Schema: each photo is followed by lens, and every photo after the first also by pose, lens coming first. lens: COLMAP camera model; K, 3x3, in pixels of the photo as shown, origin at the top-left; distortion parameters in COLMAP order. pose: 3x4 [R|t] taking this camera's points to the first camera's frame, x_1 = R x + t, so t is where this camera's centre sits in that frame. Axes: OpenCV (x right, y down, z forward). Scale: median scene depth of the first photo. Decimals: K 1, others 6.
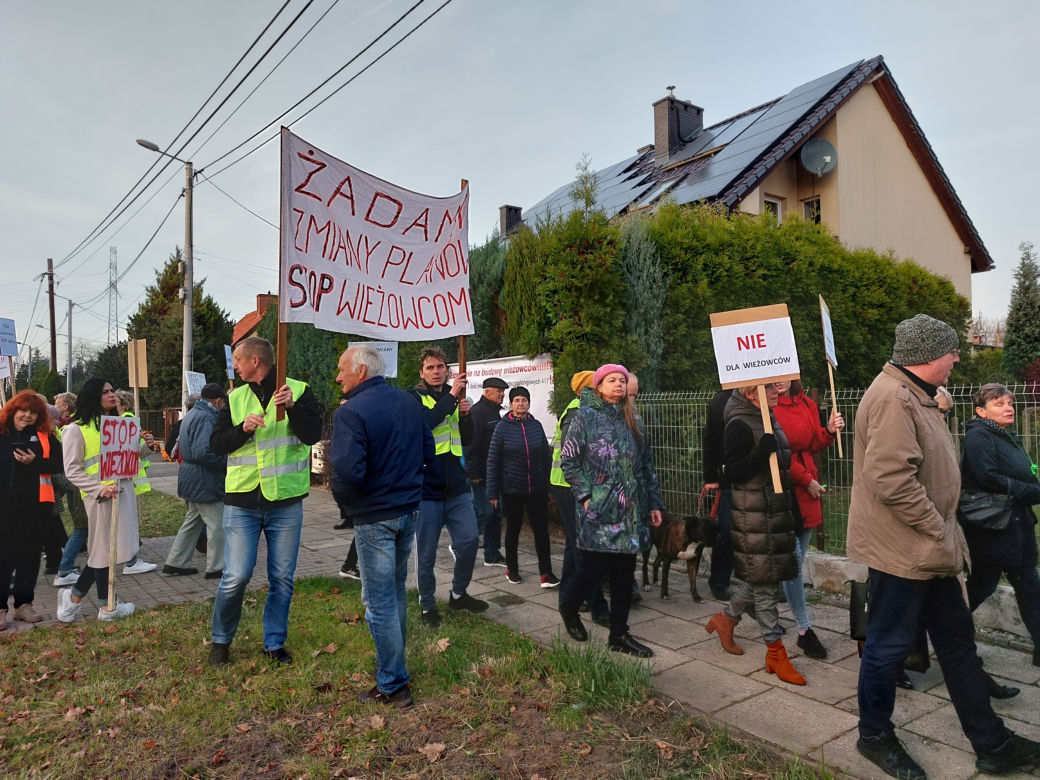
lens RADIAL K [[783.5, 0, 519.6], [0, 783.5, 392.3], [0, 0, 1]] dist [0.045562, -0.003095]
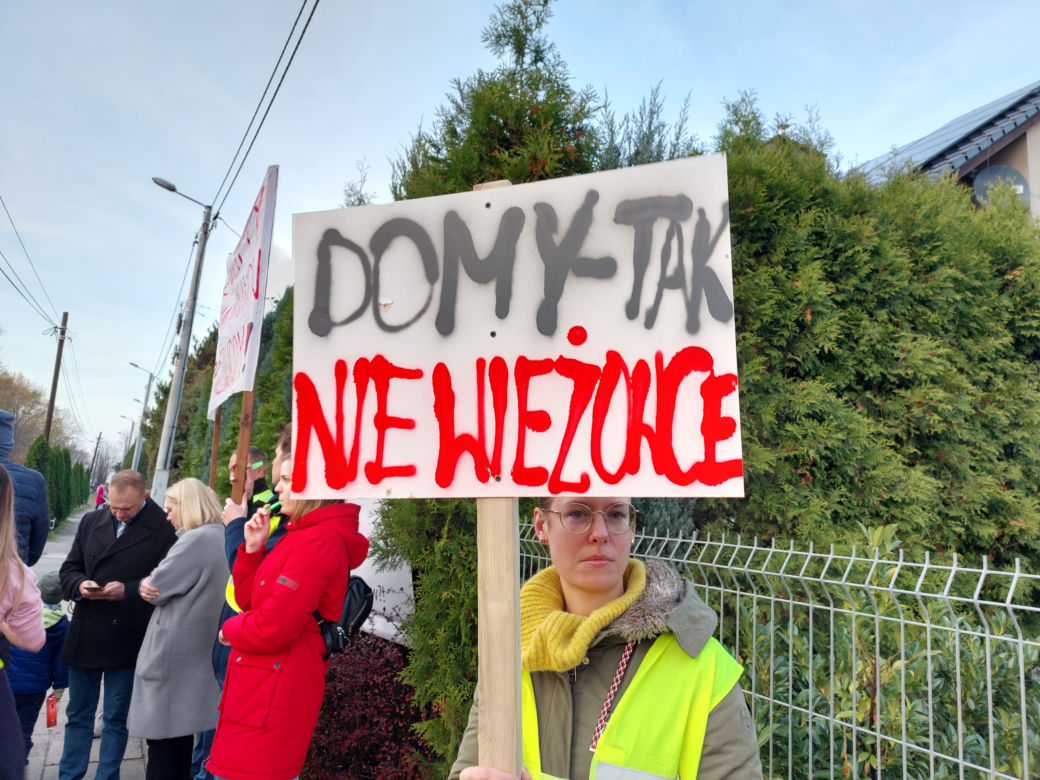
lens RADIAL K [[783.5, 0, 519.6], [0, 783.5, 392.3], [0, 0, 1]] dist [0.045562, -0.003095]
pose [[0.988556, 0.046982, -0.143350, 0.139840], [-0.066269, 0.988913, -0.132893, -0.007977], [0.135517, 0.140872, 0.980709, 0.561537]]
